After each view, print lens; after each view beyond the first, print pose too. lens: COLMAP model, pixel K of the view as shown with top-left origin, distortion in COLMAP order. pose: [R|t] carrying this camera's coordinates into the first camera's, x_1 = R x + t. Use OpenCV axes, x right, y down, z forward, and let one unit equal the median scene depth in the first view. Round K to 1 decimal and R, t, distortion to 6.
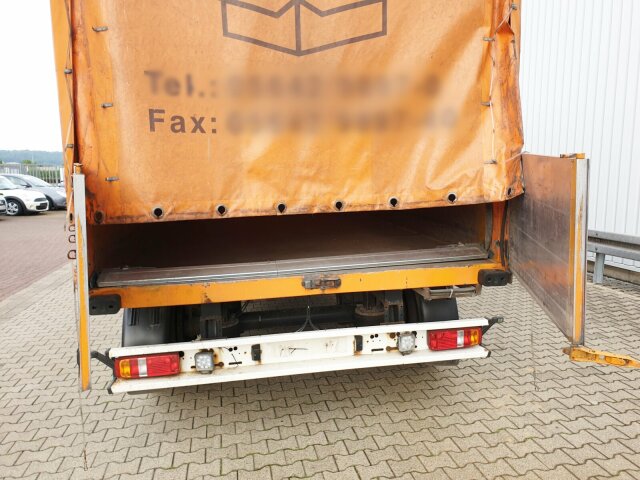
lens RADIAL K [[491.8, 0, 322.4], [0, 491.8, 239.8], [0, 0, 1]] dist [0.035174, -0.004322]
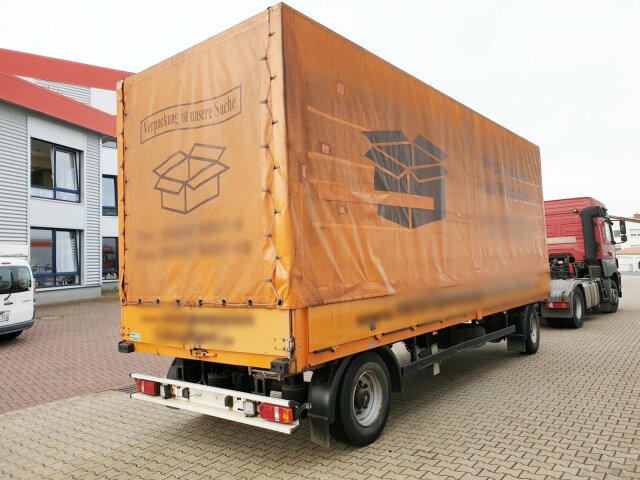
lens RADIAL K [[497.6, 0, 320.0], [0, 497.6, 240.0], [0, 0, 1]] dist [-0.002427, -0.000404]
pose [[0.671102, -0.041808, -0.740185, 1.345348], [-0.079126, 0.988666, -0.127584, -0.086799], [0.737130, 0.144190, 0.660188, 0.187113]]
